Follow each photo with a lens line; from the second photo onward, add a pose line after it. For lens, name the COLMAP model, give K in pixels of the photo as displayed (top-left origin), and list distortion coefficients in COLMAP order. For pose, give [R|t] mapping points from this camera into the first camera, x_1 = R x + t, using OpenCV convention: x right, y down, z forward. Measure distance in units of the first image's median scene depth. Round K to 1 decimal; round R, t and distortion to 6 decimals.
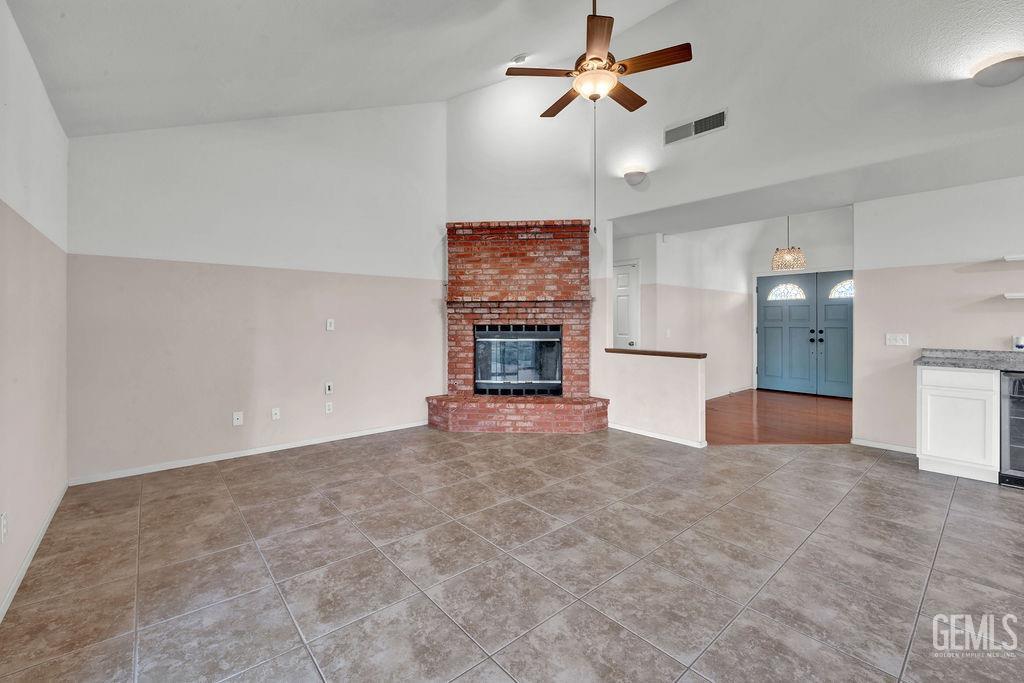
lens RADIAL K [[429.5, 0, 510.3], [0, 429.5, 317.6], [0, 0, 1]] dist [-0.007667, -0.001828]
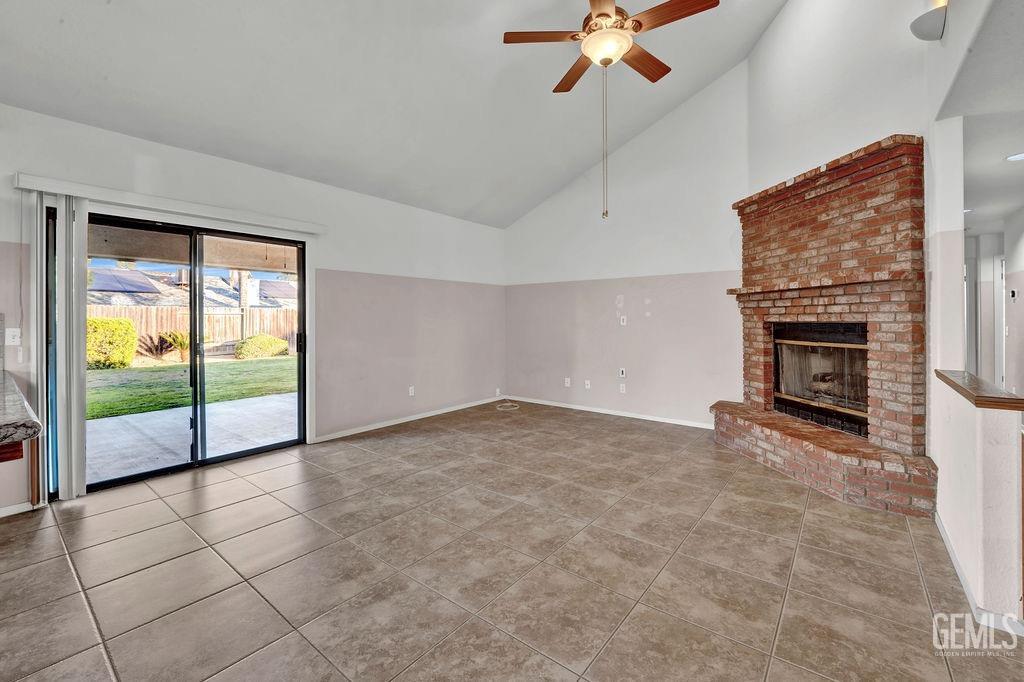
lens RADIAL K [[429.5, 0, 505.1], [0, 429.5, 316.9], [0, 0, 1]] dist [-0.007667, -0.001828]
pose [[0.178493, -0.003999, -0.983933, 0.624598], [0.012937, 0.999915, -0.001717, 0.003085], [0.983856, -0.012423, 0.178530, 0.392558]]
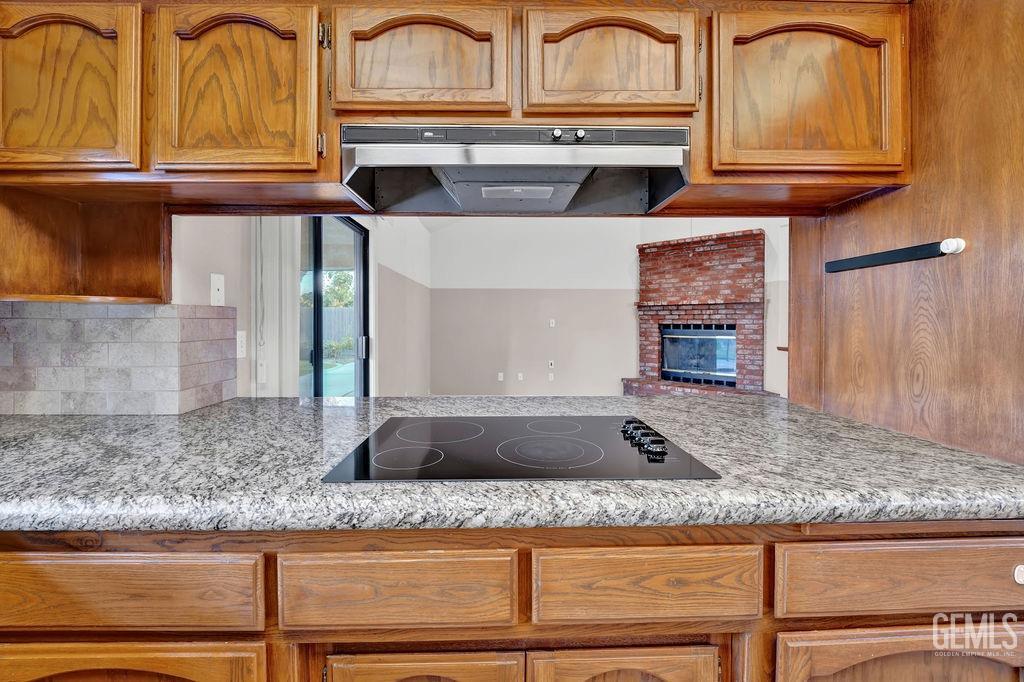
lens RADIAL K [[429.5, 0, 505.6], [0, 429.5, 325.7], [0, 0, 1]] dist [-0.007667, -0.001828]
pose [[0.776014, 0.008526, -0.630657, 0.363675], [0.003179, 0.999843, 0.017428, -0.001193], [0.630707, -0.015529, 0.775866, -0.256498]]
